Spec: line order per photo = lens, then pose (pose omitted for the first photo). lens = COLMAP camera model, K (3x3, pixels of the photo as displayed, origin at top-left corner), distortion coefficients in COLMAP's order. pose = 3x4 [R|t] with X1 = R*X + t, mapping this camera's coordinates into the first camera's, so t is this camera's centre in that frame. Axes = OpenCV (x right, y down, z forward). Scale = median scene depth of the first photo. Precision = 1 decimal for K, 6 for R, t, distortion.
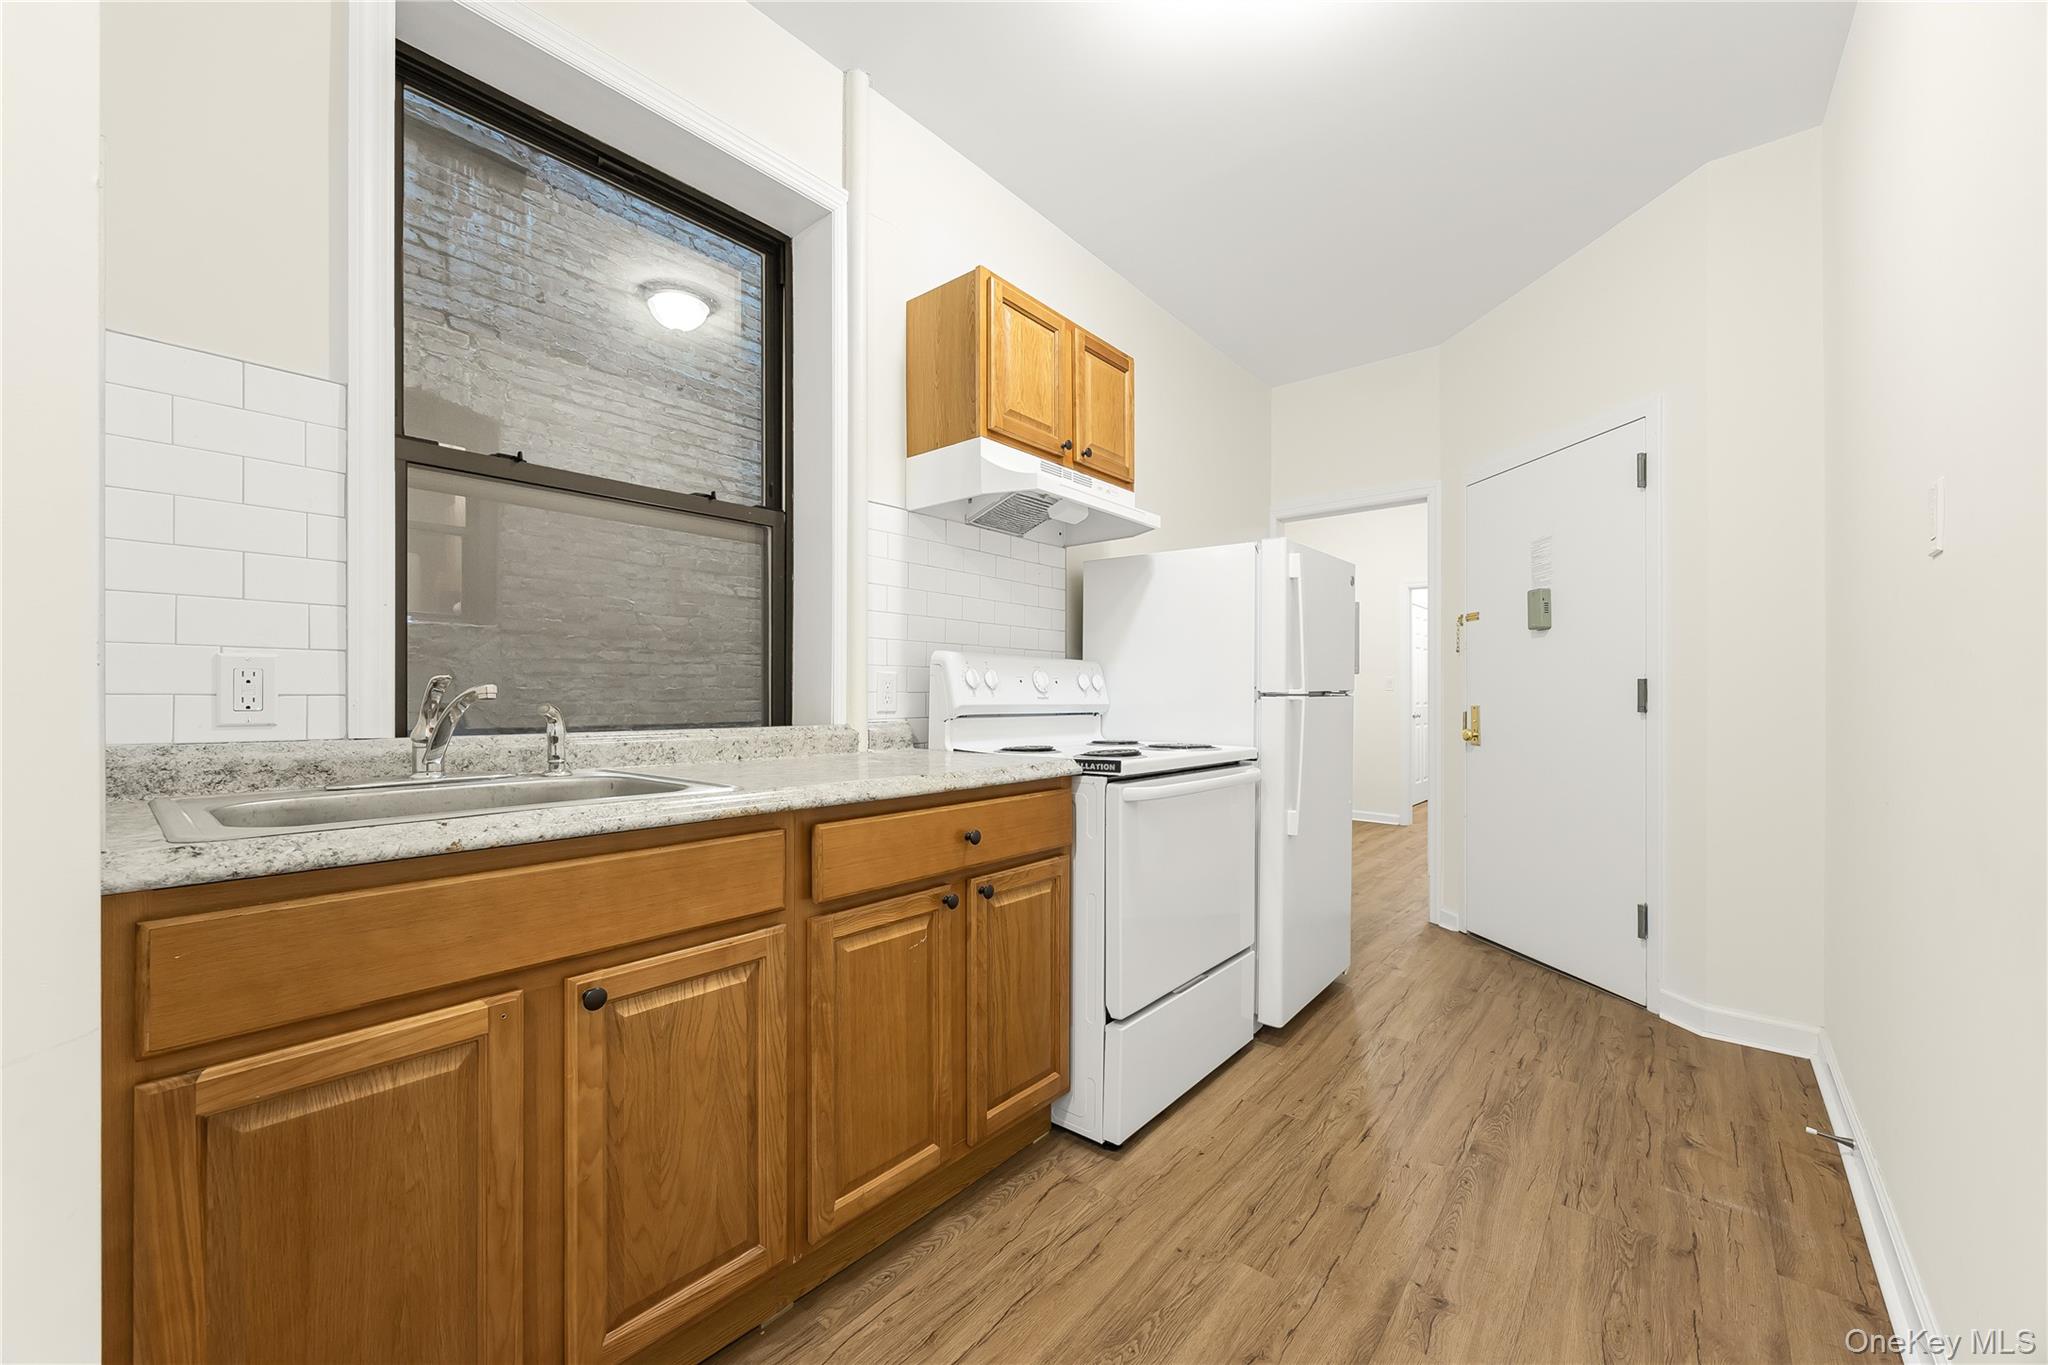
lens RADIAL K [[779.7, 0, 1018.1], [0, 779.7, 693.1], [0, 0, 1]] dist [-0.003894, -0.000028]
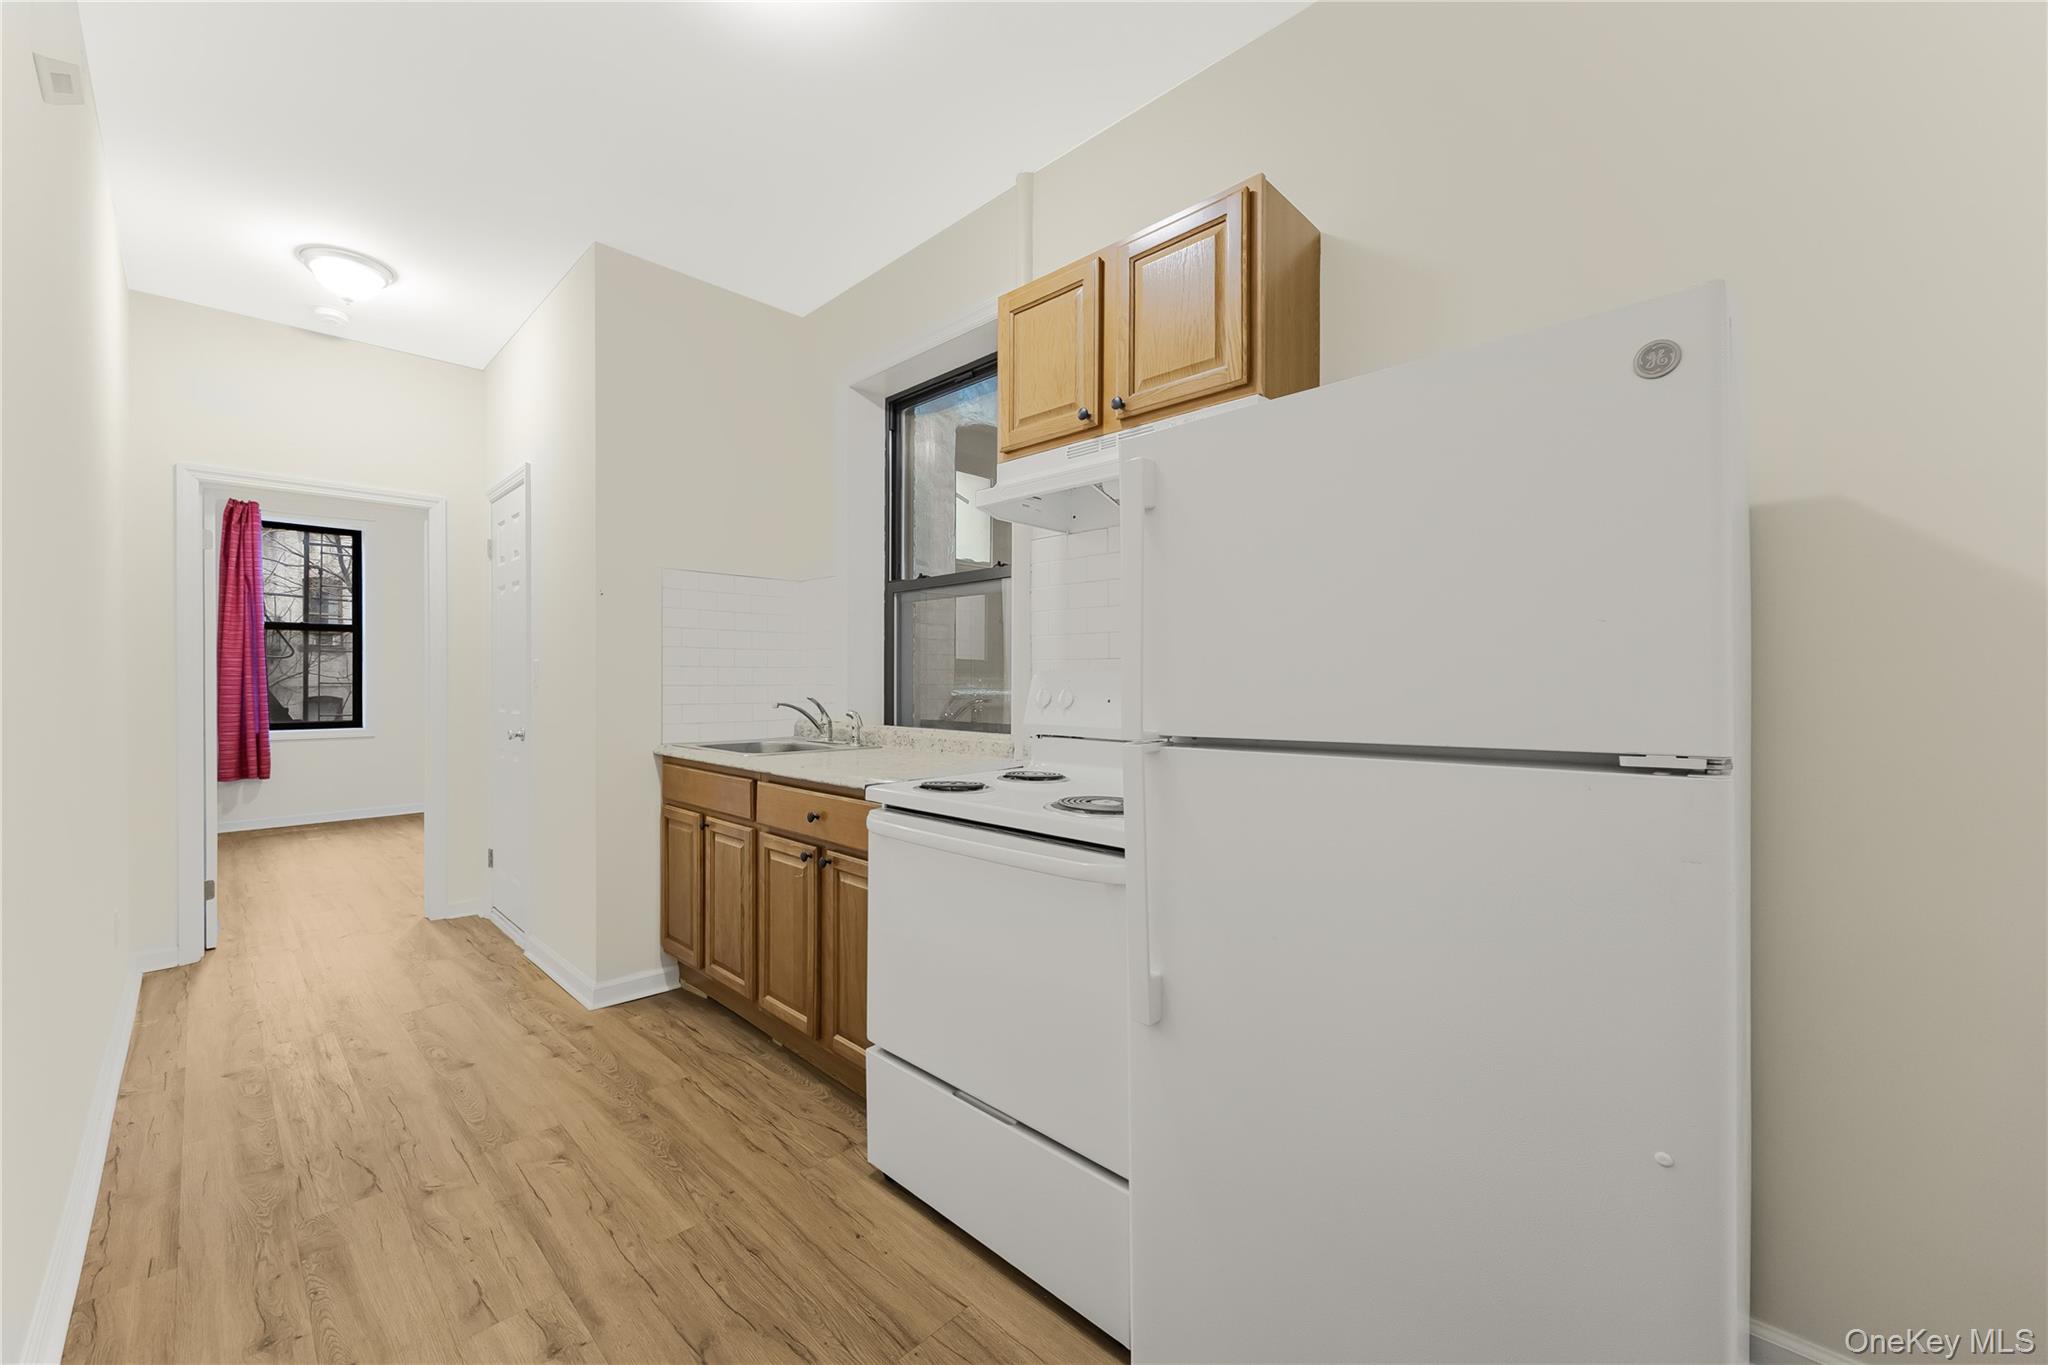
lens RADIAL K [[779.7, 0, 1012.5], [0, 779.7, 684.6], [0, 0, 1]] dist [-0.003894, -0.000028]
pose [[-0.055331, 0.003767, -0.998461, 1.366085], [-0.000617, 0.999993, 0.003807, -0.058194], [0.998468, 0.000827, -0.055328, 1.498361]]
